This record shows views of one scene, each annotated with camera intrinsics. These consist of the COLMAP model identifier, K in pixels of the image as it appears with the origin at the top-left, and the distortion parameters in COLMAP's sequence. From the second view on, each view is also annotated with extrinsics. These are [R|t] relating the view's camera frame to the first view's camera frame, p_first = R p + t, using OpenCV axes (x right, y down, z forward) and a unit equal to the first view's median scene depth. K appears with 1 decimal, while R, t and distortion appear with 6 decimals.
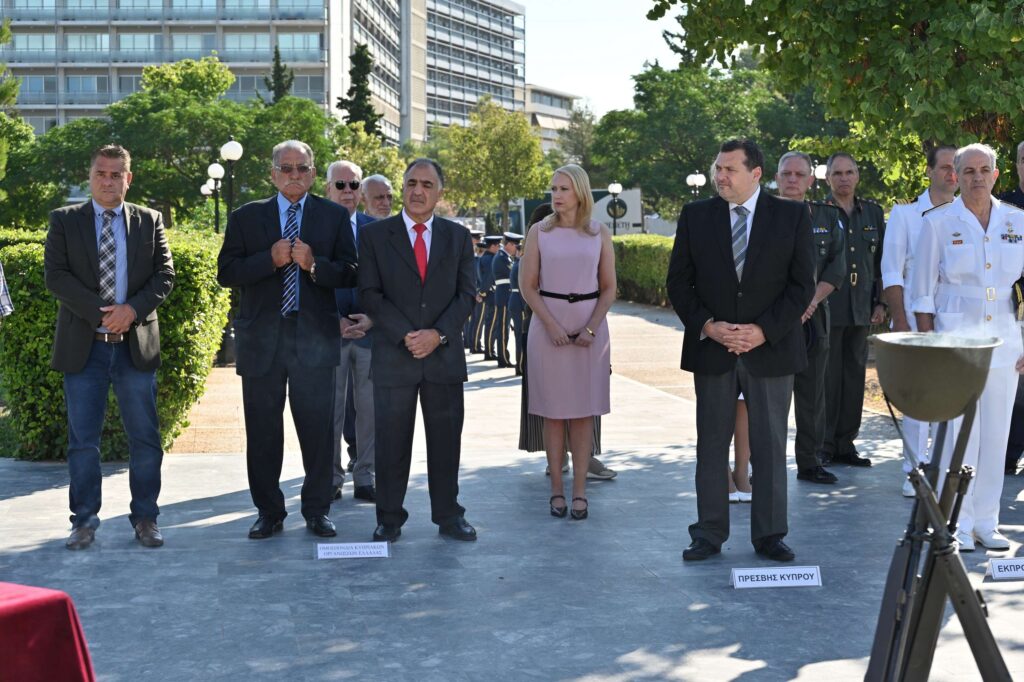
lens RADIAL K [[1816.6, 0, 511.9], [0, 1816.6, 341.0], [0, 0, 1]] dist [-0.024681, 0.000000]
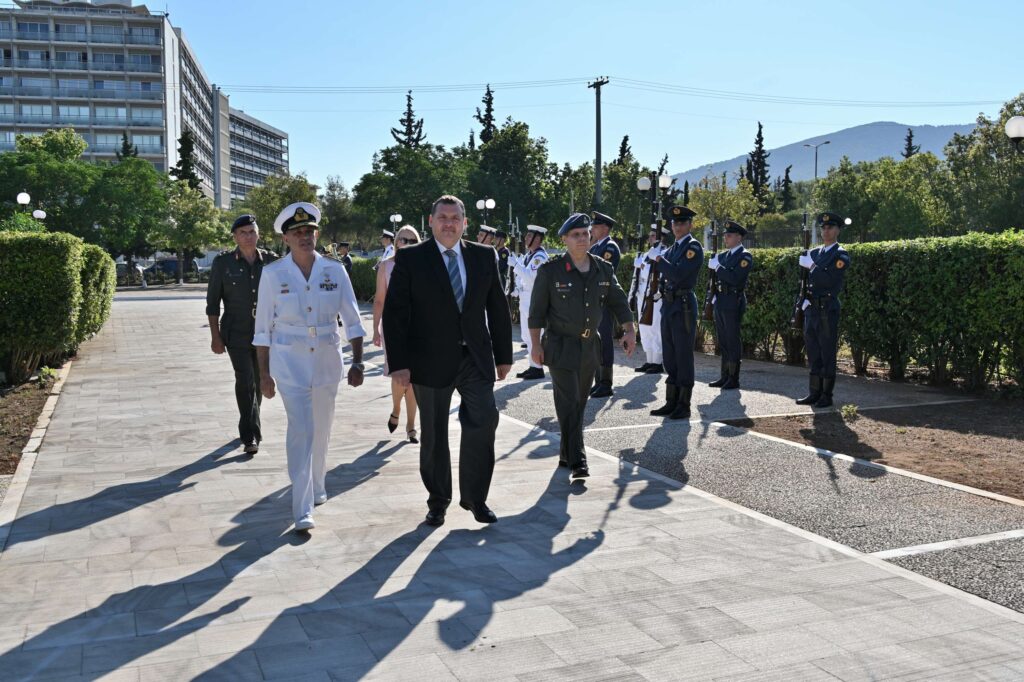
lens RADIAL K [[1018.6, 0, 511.2], [0, 1018.6, 340.9], [0, 0, 1]] dist [0.003339, 0.000000]
pose [[0.975871, -0.018509, 0.217564, -0.009001], [0.015096, 0.999736, 0.017339, -0.004835], [-0.217827, -0.013636, 0.975892, 0.135079]]
